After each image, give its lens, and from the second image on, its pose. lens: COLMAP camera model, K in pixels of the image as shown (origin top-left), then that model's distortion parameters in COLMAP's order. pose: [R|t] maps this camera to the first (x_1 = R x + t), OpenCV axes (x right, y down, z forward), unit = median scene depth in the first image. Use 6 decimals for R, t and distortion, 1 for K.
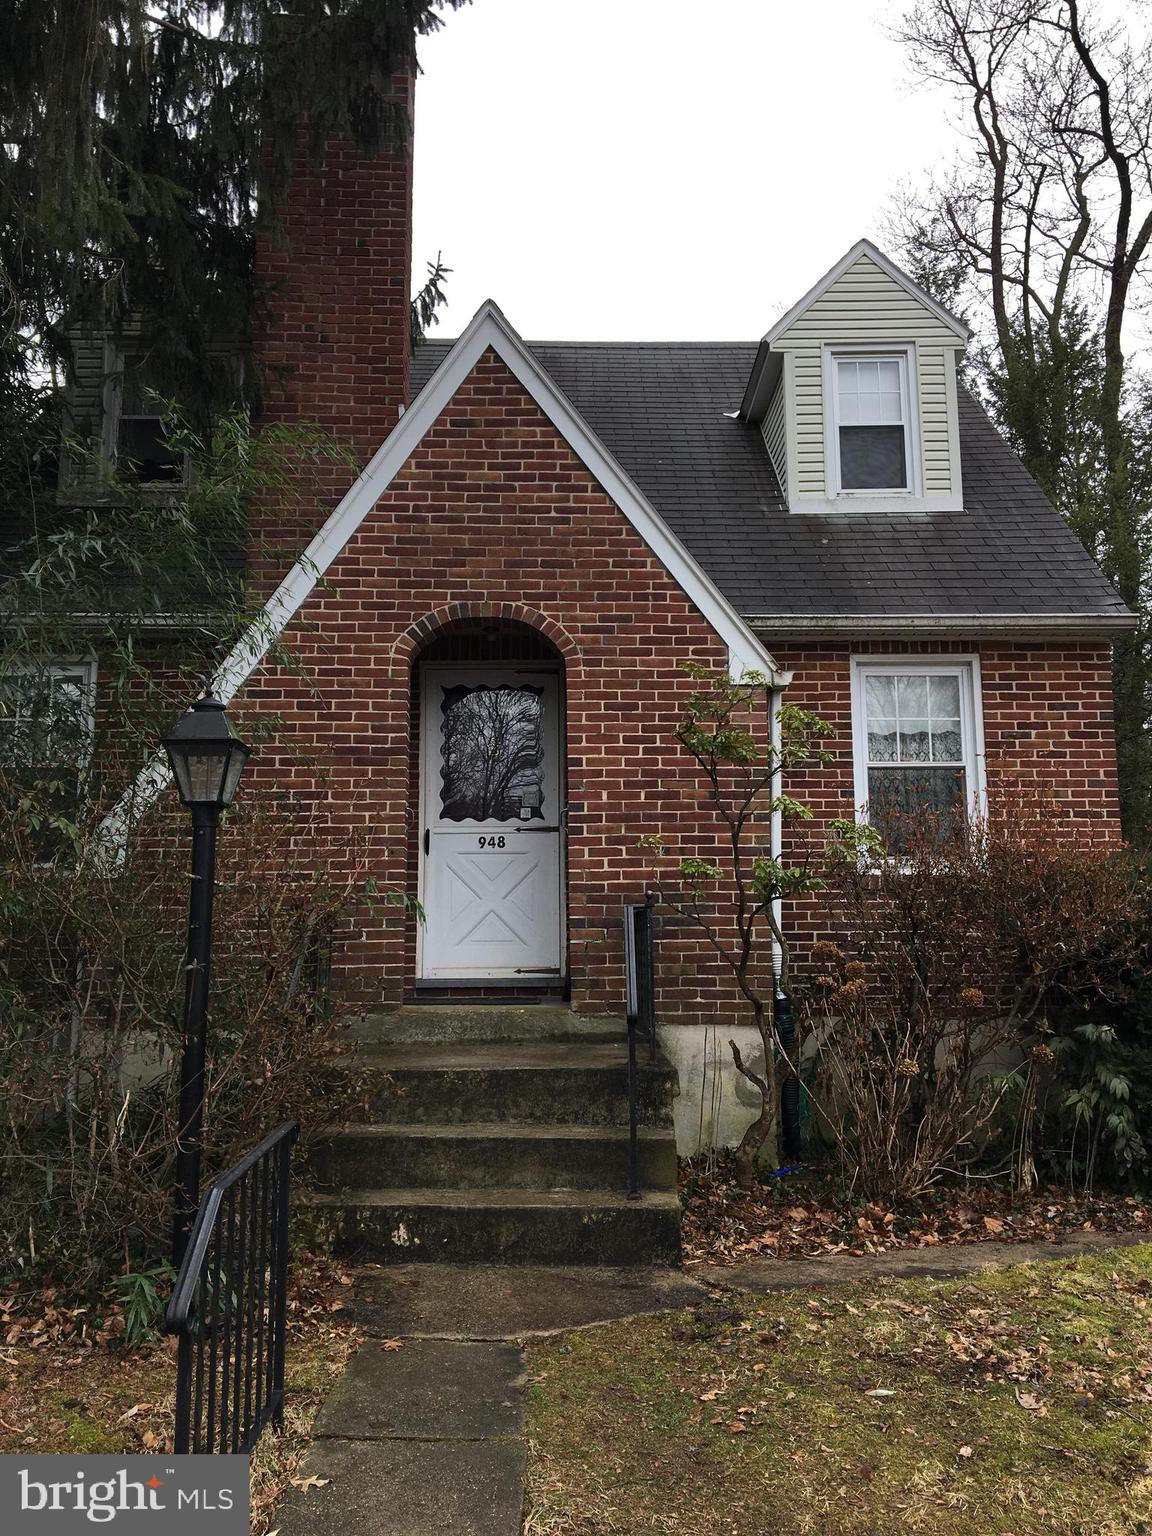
lens RADIAL K [[1275.1, 0, 573.9], [0, 1275.1, 773.8], [0, 0, 1]] dist [0.035230, -0.042015]
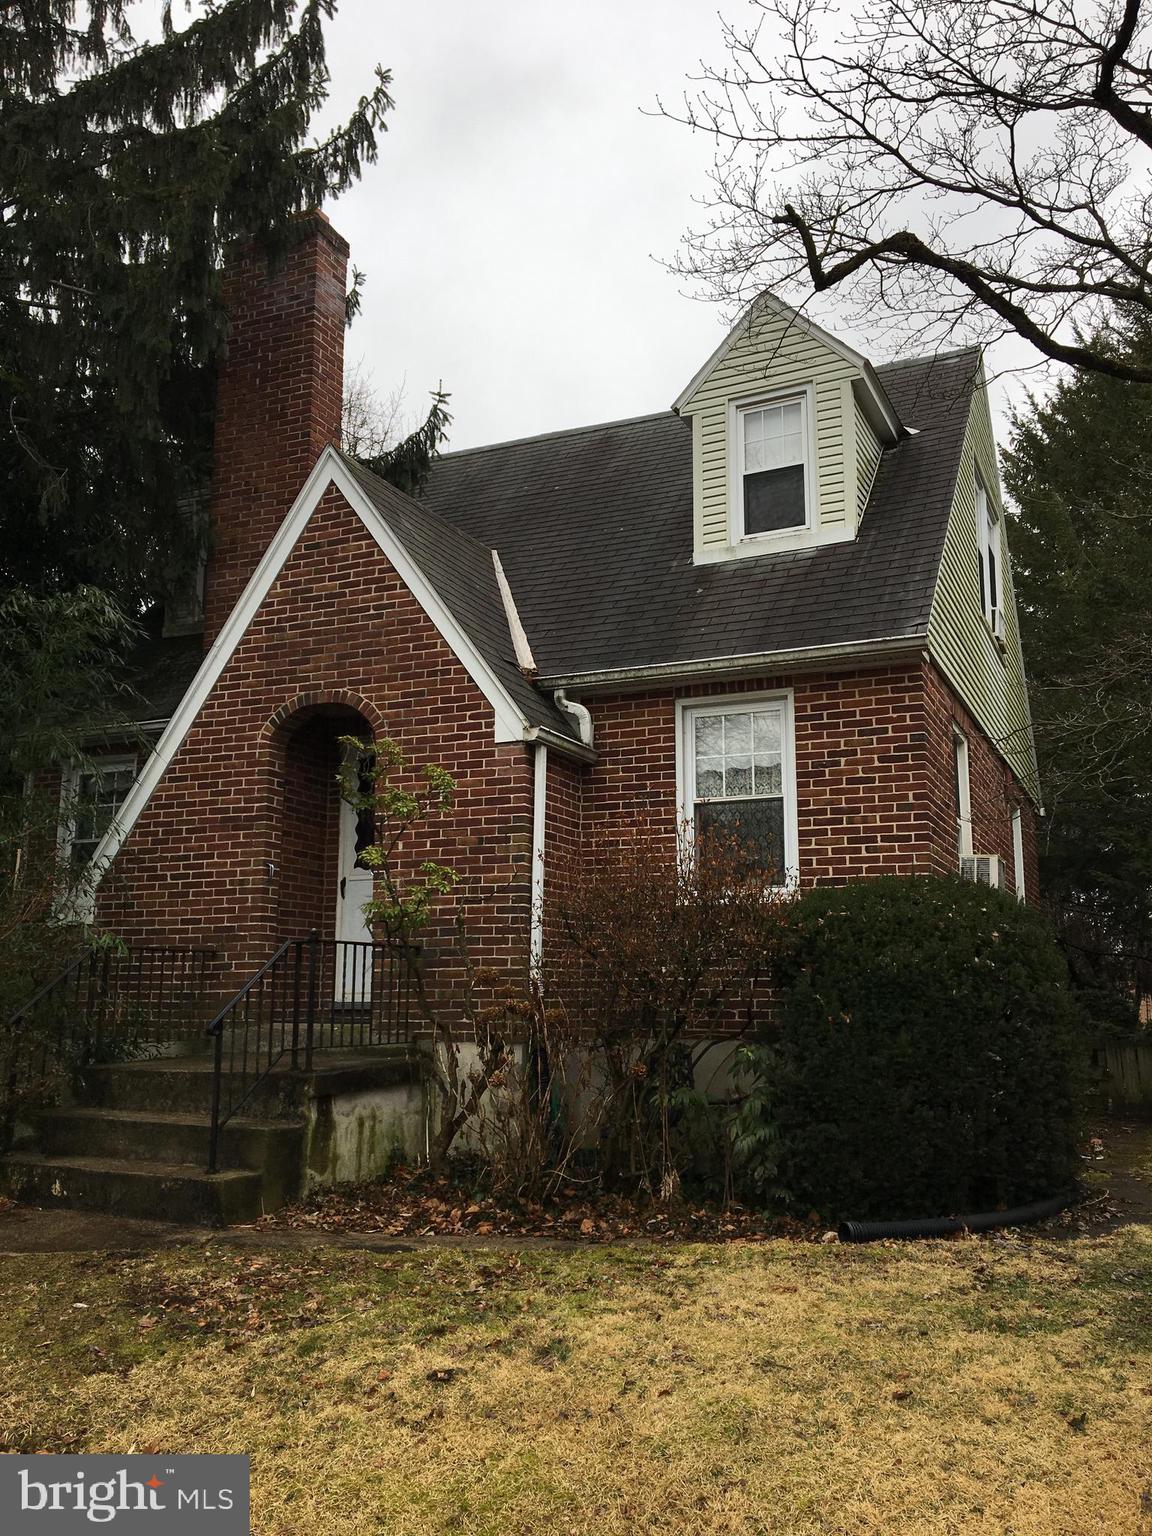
lens RADIAL K [[1275.1, 0, 576.4], [0, 1275.1, 764.3], [0, 0, 1]] dist [0.035230, -0.042015]
pose [[0.904756, -0.071960, -0.419807, 0.638327], [0.058419, 0.997276, -0.045041, 0.004486], [0.421905, 0.016226, 0.906495, -0.002831]]
